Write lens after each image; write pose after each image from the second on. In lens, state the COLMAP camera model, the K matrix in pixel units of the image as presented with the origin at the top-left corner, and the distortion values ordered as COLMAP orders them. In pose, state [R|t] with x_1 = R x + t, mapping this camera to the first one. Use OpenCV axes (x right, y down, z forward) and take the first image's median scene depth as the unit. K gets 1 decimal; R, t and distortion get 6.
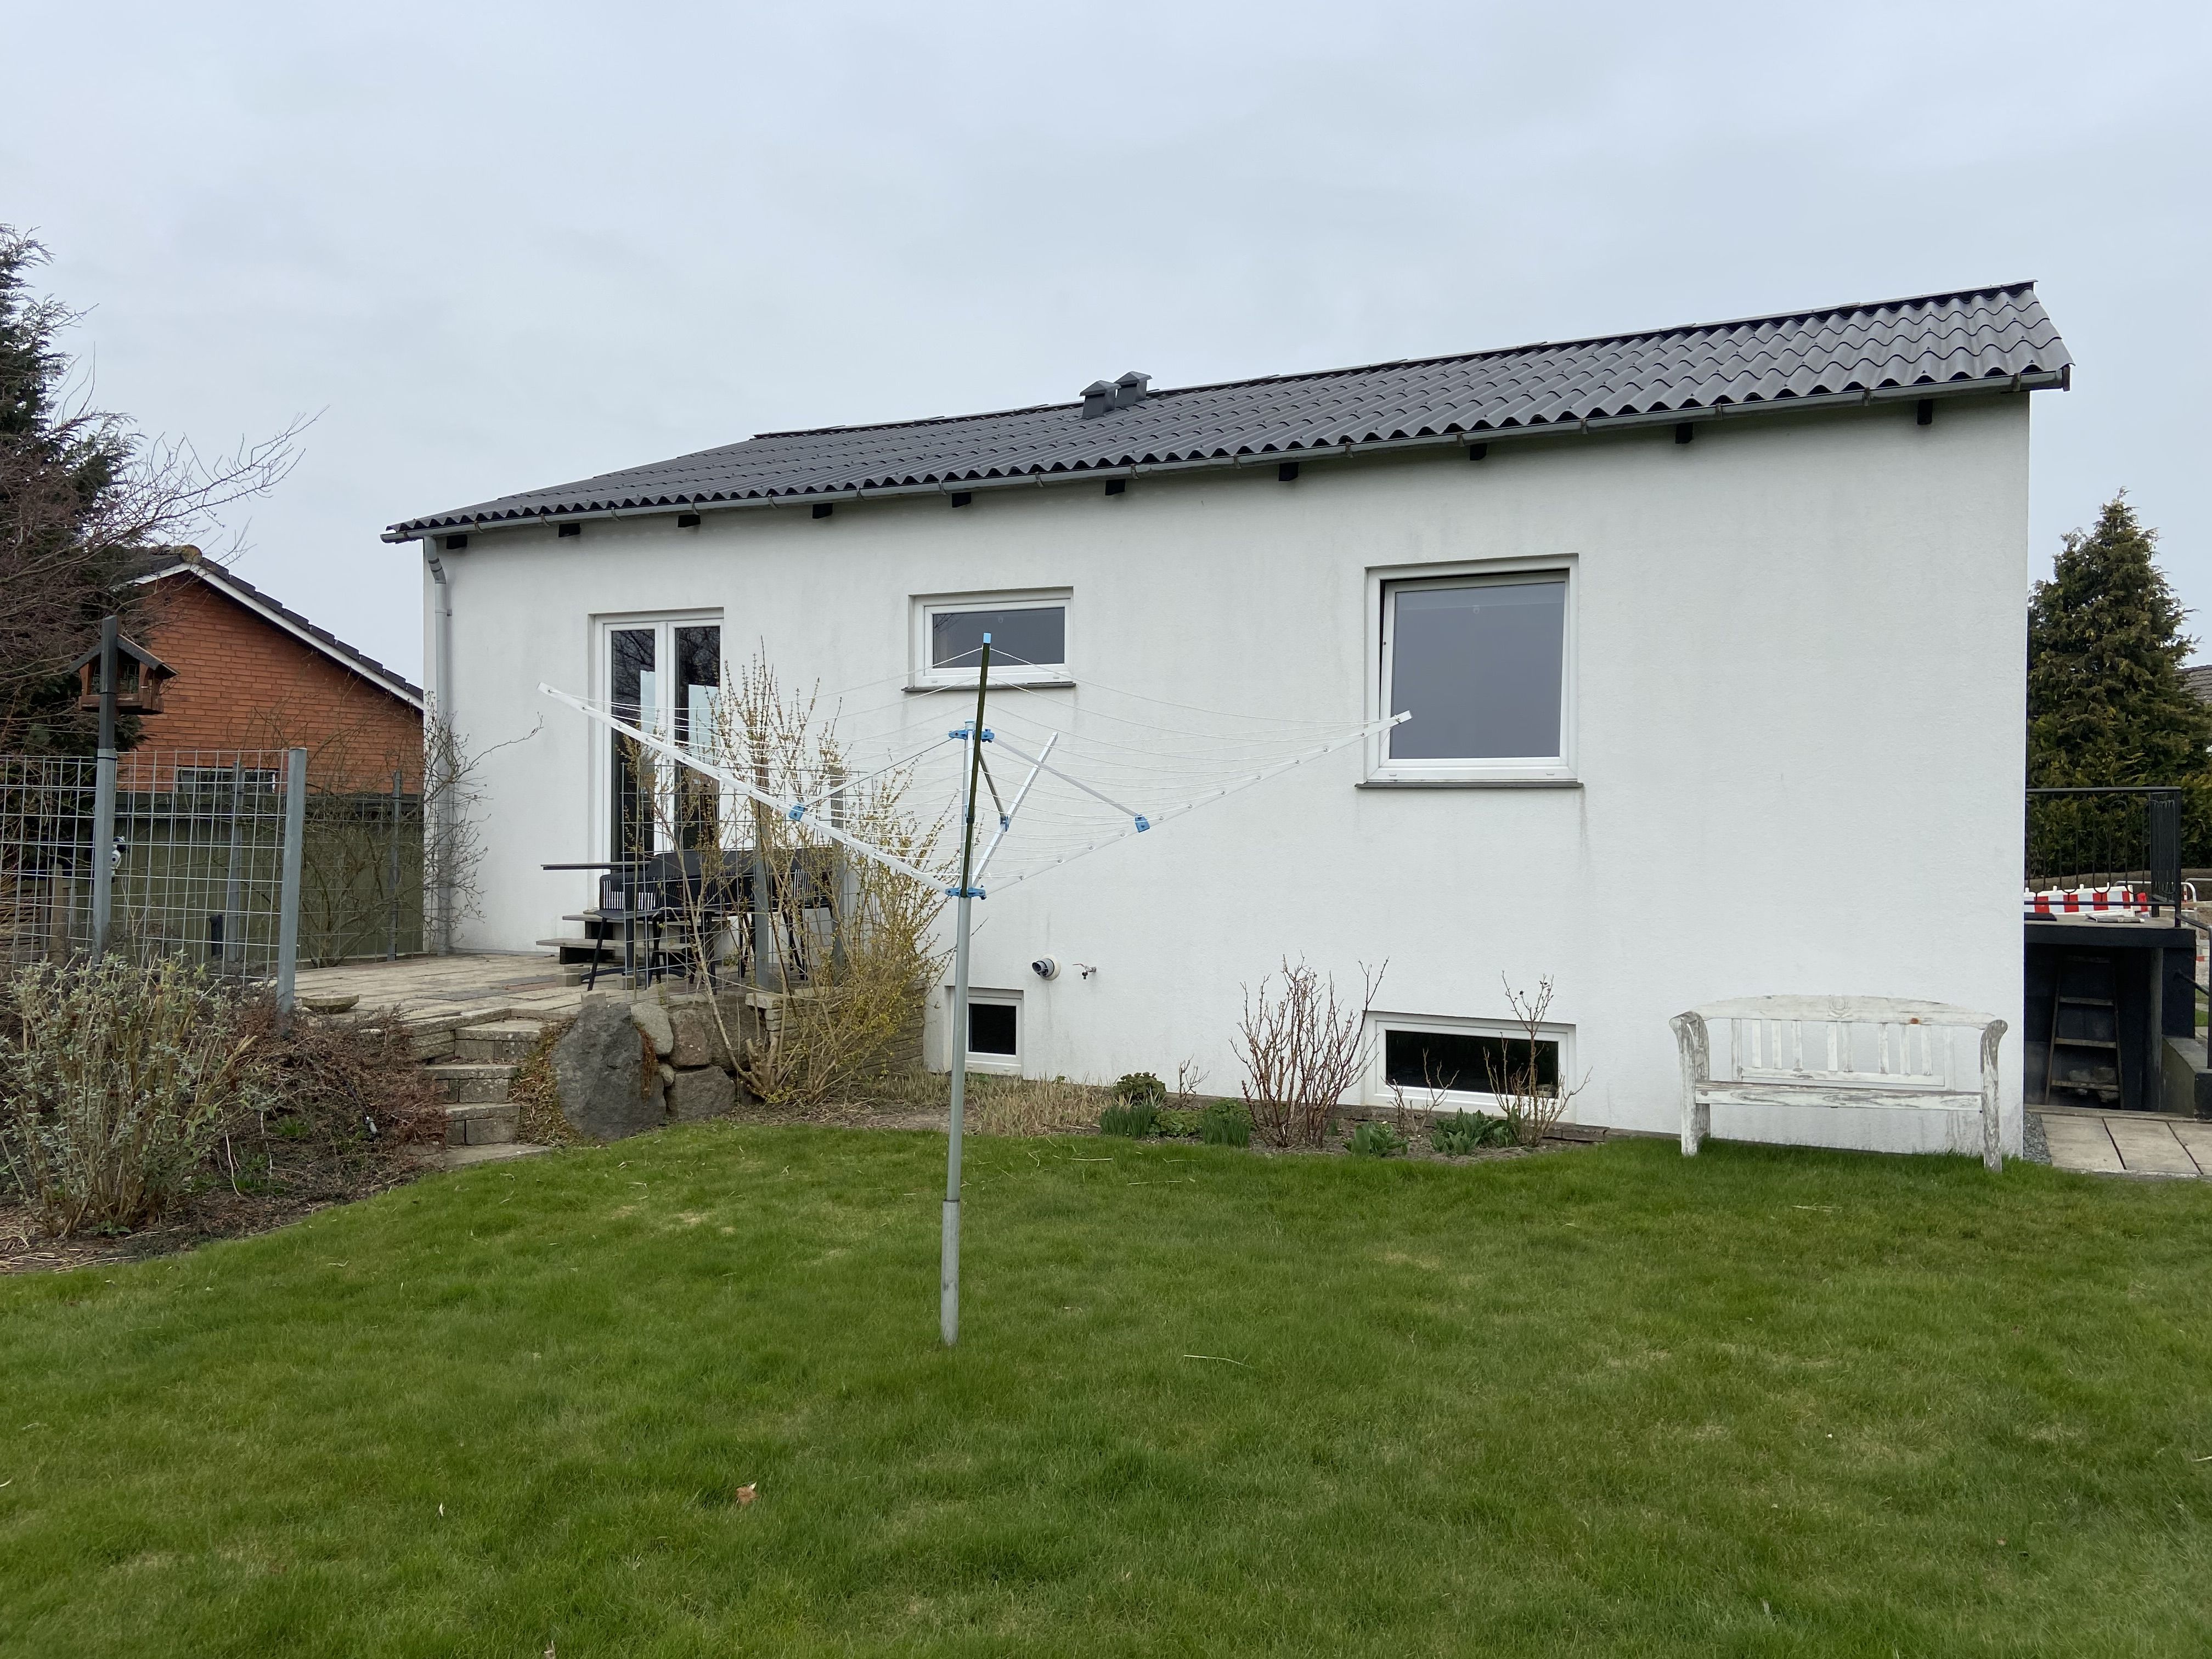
lens RADIAL K [[1641.6, 0, 1106.0], [0, 1641.6, 829.5], [0, 0, 1]] dist [0.111567, -0.107316]
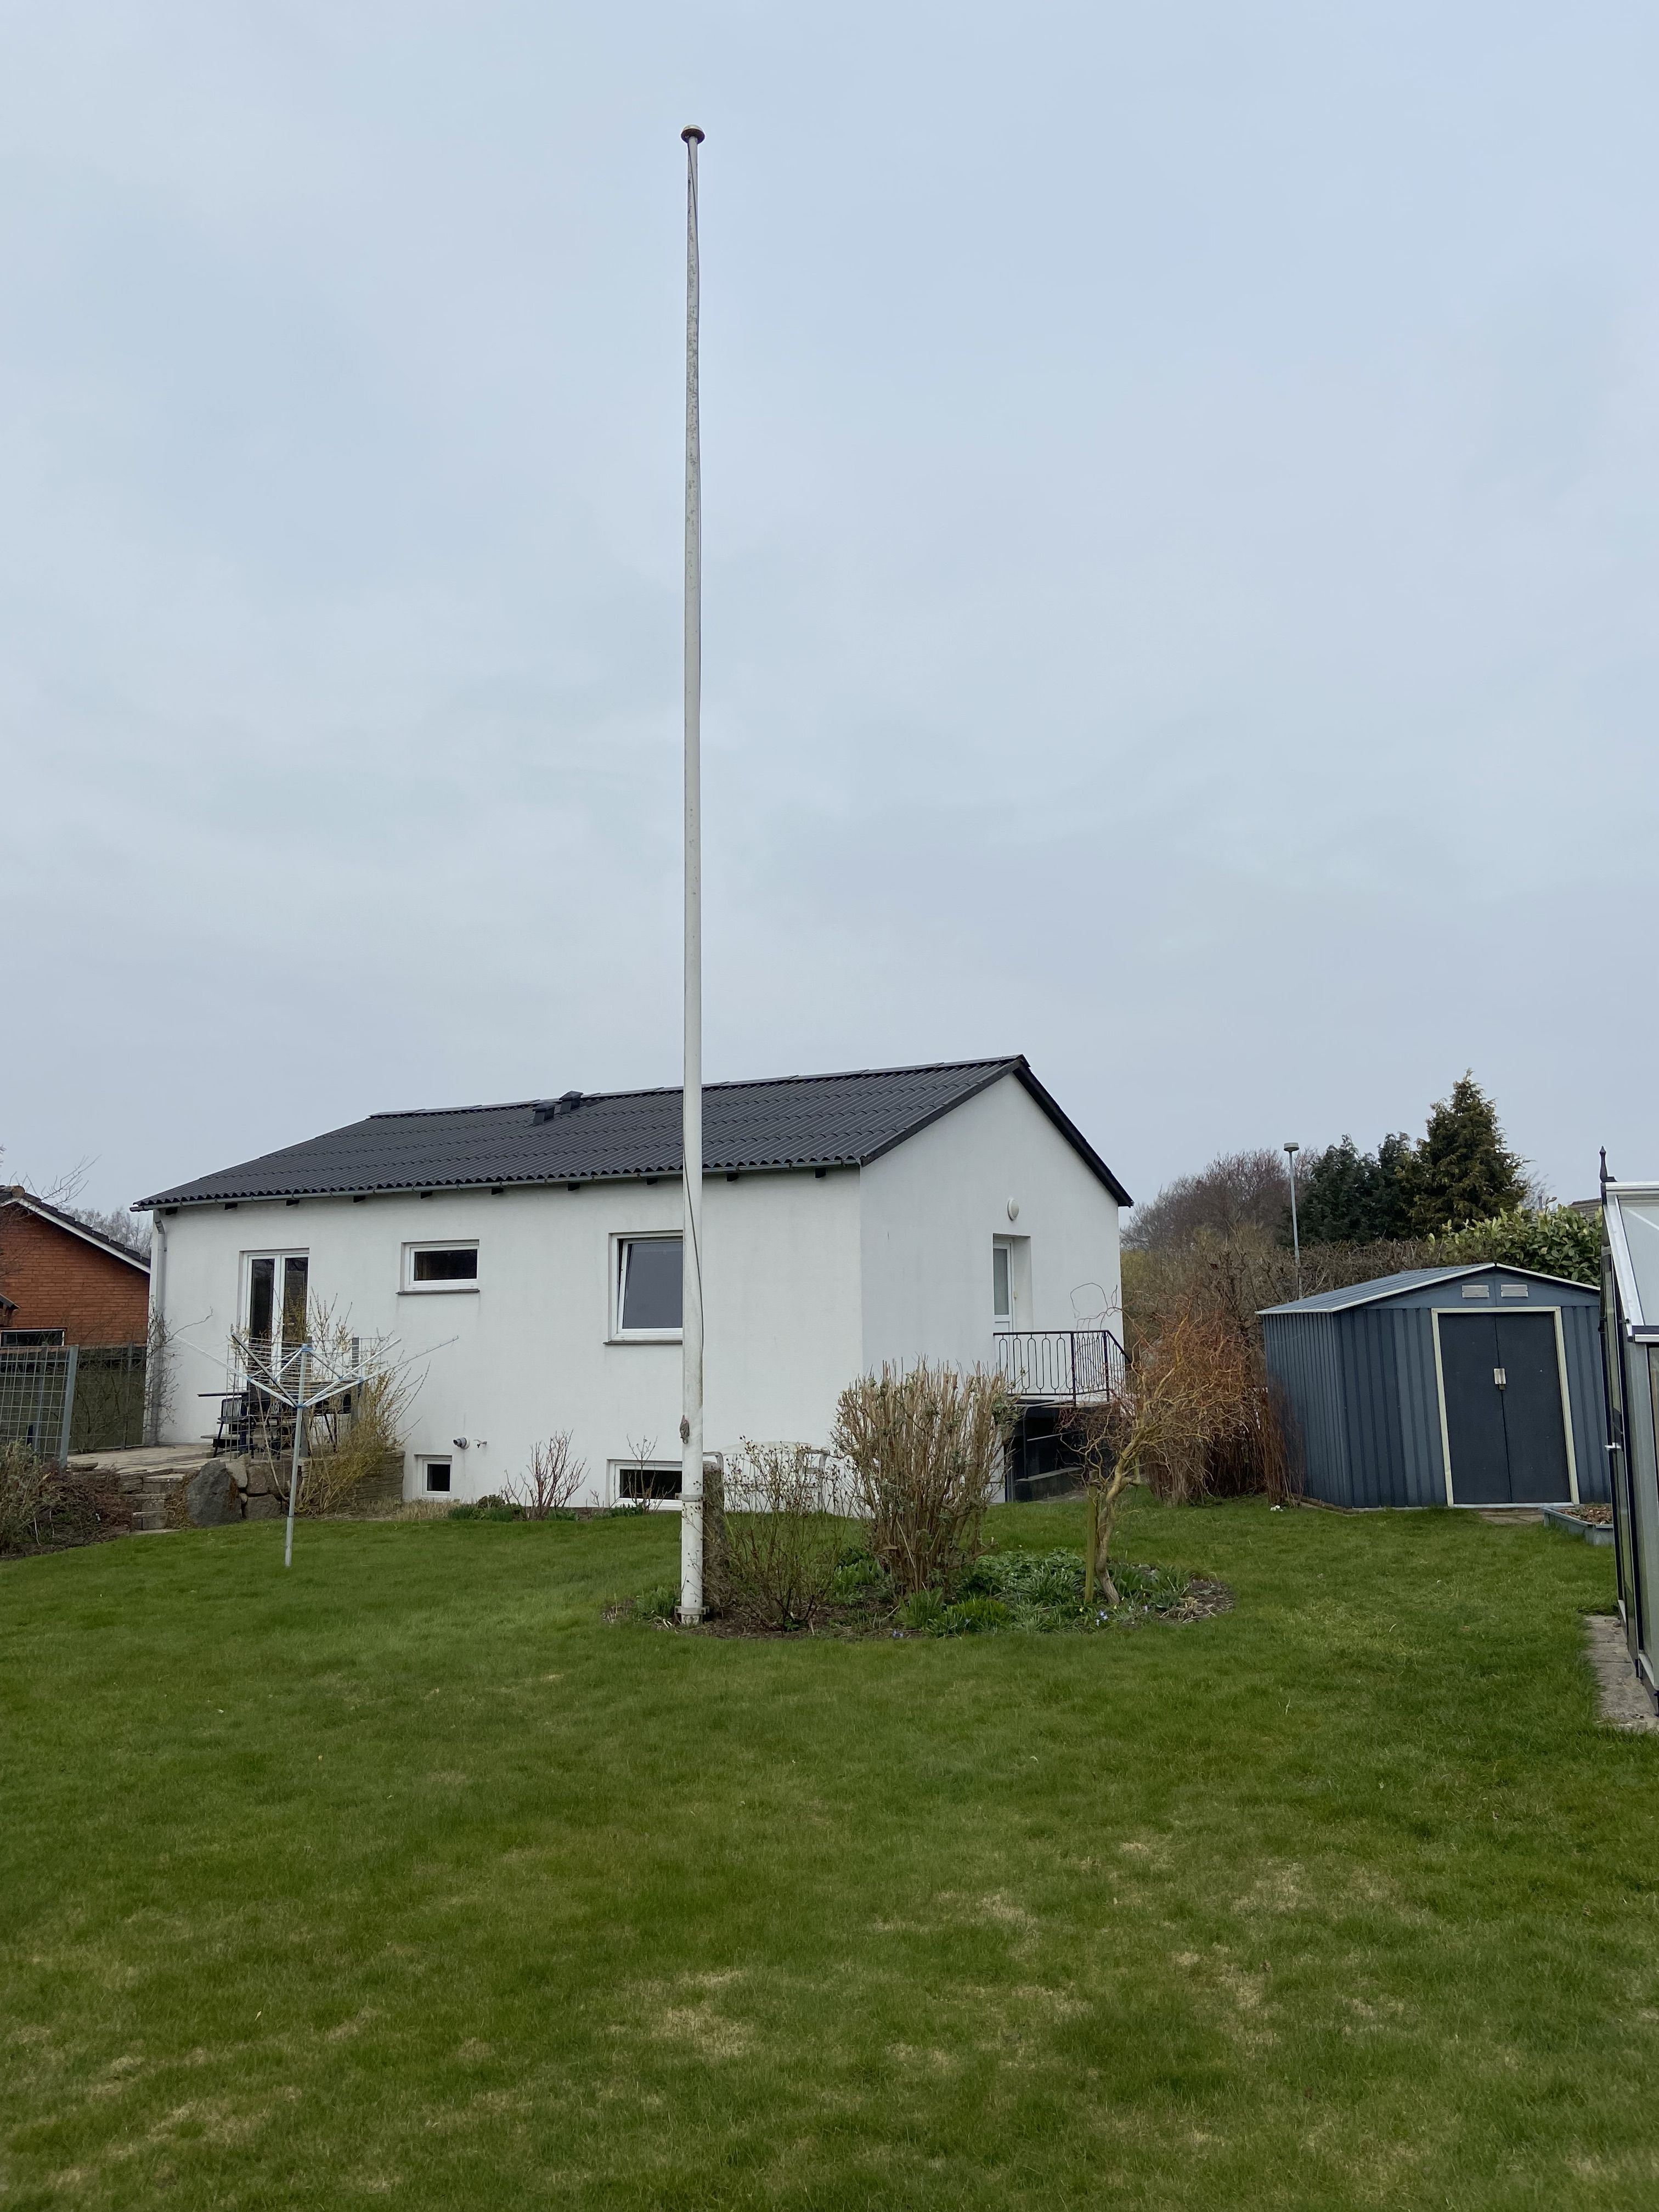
lens RADIAL K [[1641.6, 0, 829.5], [0, 1641.6, 1106.0], [0, 0, 1]] dist [0.111567, -0.107316]
pose [[0.999175, -0.024861, -0.032115, 0.448705], [0.020365, 0.990849, -0.133429, -0.035829], [0.035138, 0.132665, 0.990538, -0.905743]]
